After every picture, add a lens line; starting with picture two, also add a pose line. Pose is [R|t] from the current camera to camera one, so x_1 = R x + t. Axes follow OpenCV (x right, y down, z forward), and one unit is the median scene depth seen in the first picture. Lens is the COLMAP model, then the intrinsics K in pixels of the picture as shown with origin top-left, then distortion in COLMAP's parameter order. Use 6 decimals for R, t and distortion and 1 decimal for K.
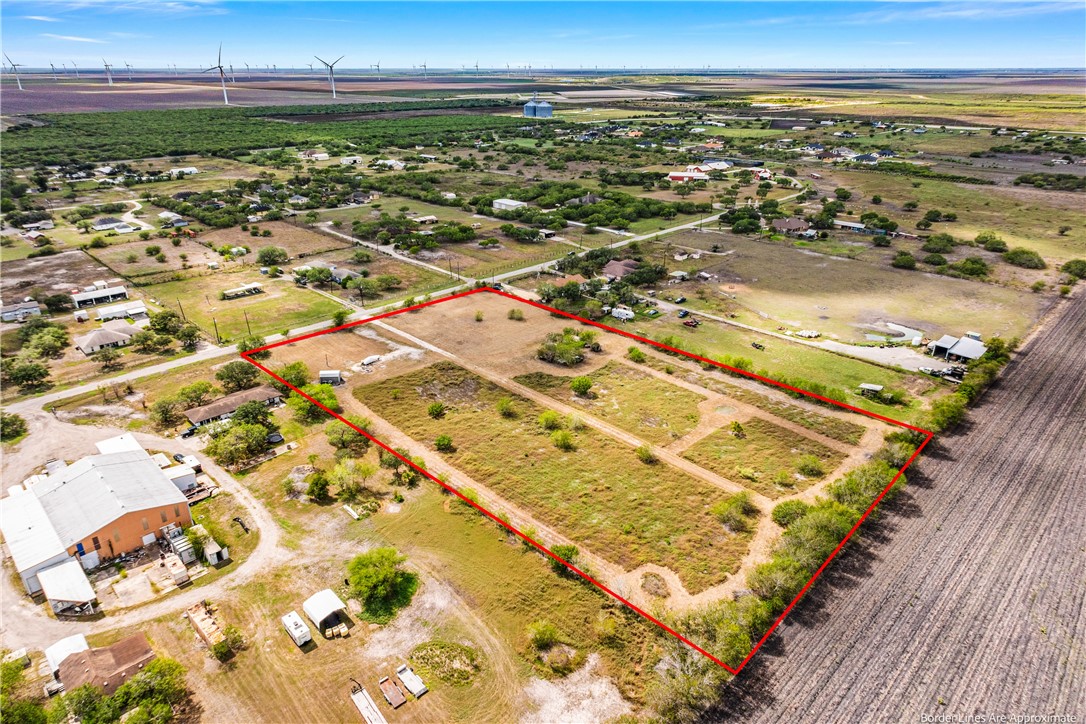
lens RADIAL K [[678.8, 0, 543.0], [0, 678.8, 362.0], [0, 0, 1]] dist [0.010704, -0.002619]
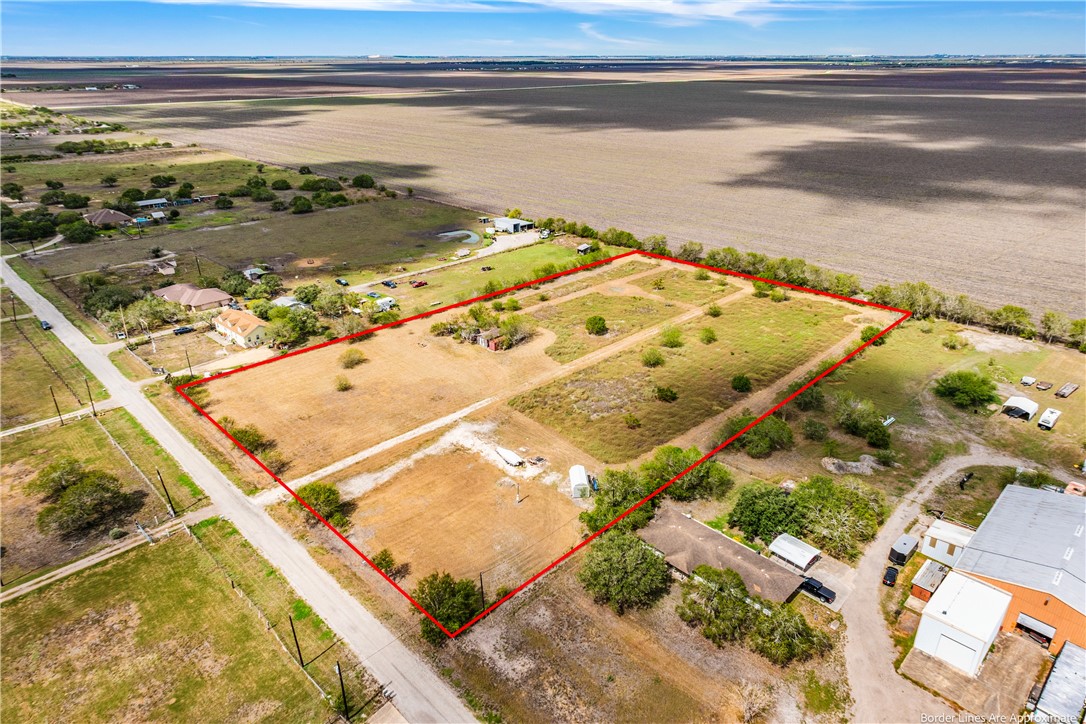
lens RADIAL K [[678.8, 0, 543.0], [0, 678.8, 362.0], [0, 0, 1]] dist [0.010704, -0.002619]
pose [[-0.004758, -0.414740, 0.909927, -0.771031], [0.399394, 0.833422, 0.381958, -0.292327], [-0.916767, 0.365237, 0.161679, 0.849979]]
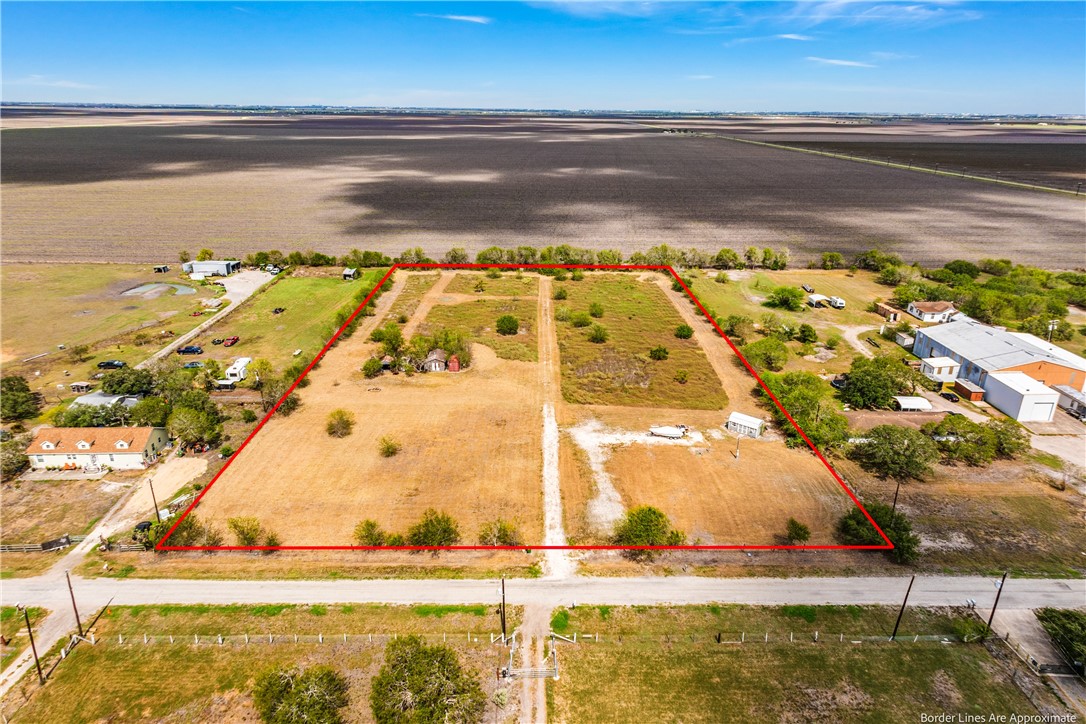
lens RADIAL K [[678.8, 0, 543.0], [0, 678.8, 362.0], [0, 0, 1]] dist [0.010704, -0.002619]
pose [[-0.719903, -0.252074, 0.646683, -0.541209], [0.266706, 0.759720, 0.593038, -0.424343], [-0.640787, 0.599403, -0.479695, 1.318781]]
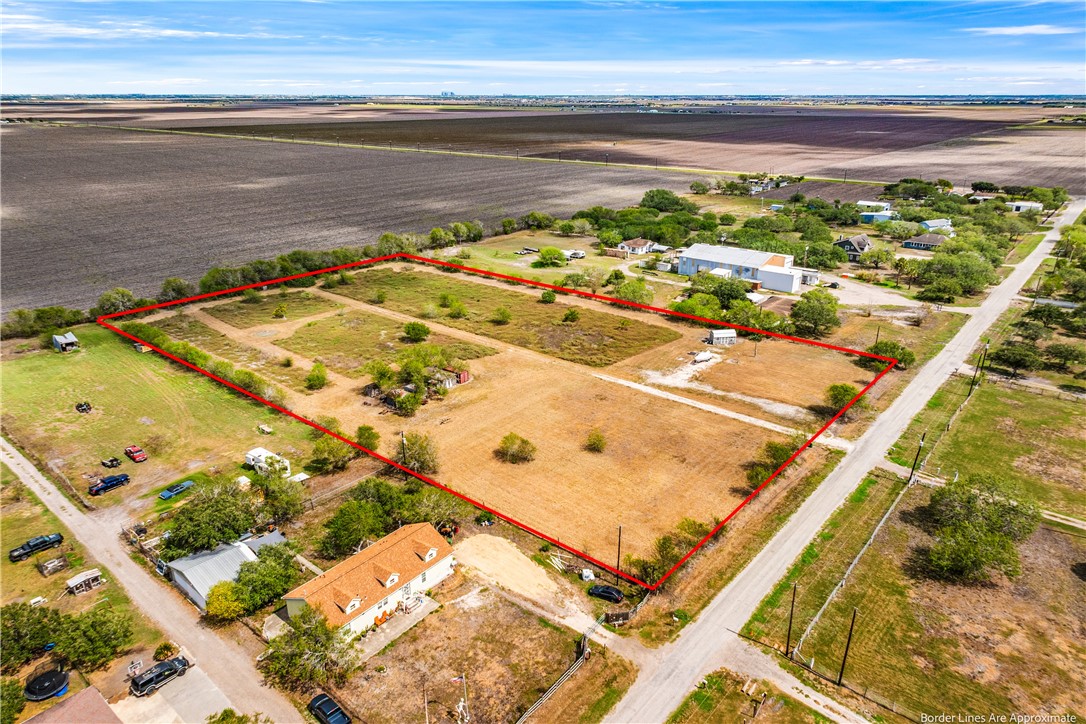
lens RADIAL K [[710.3, 0, 552.5], [0, 710.3, 362.4], [0, 0, 1]] dist [0.009867, -0.002033]
pose [[-0.995058, 0.034252, -0.093204, -0.026581], [-0.040565, 0.716513, 0.696394, -0.517504], [0.090635, 0.696733, -0.711582, 1.531318]]
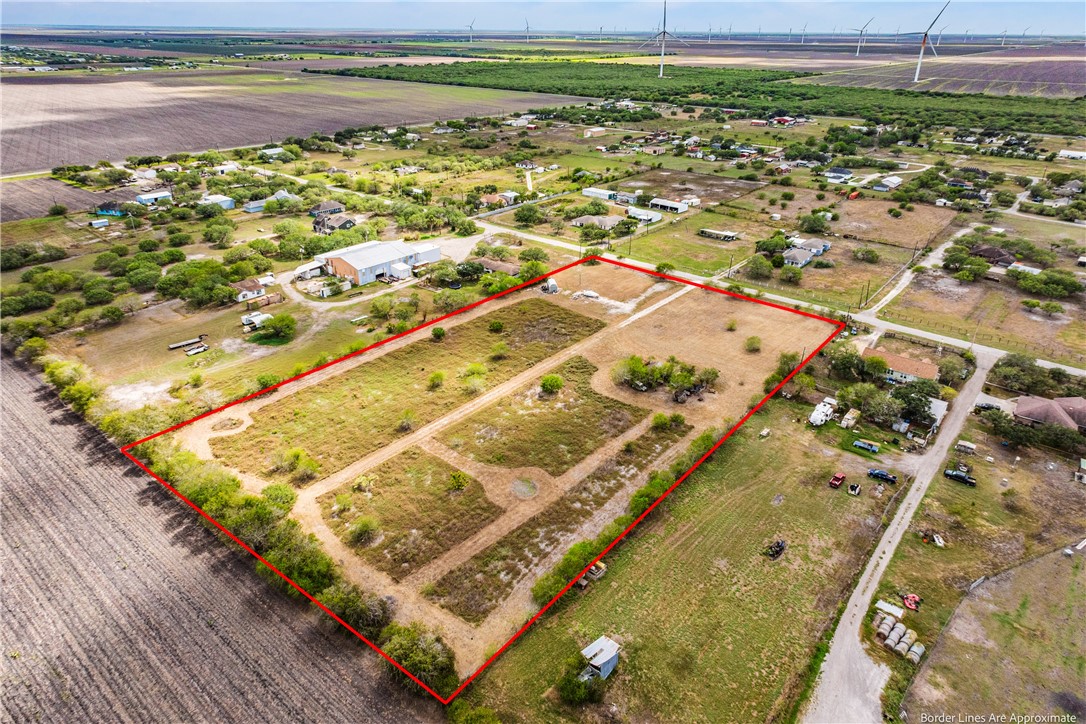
lens RADIAL K [[663.6, 0, 532.2], [0, 663.6, 324.8], [0, 0, 1]] dist [0.008499, -0.001192]
pose [[0.081969, 0.406032, -0.910175, 0.756542], [-0.404120, 0.848343, 0.342054, -0.296261], [0.911026, 0.339782, 0.233623, 0.677342]]
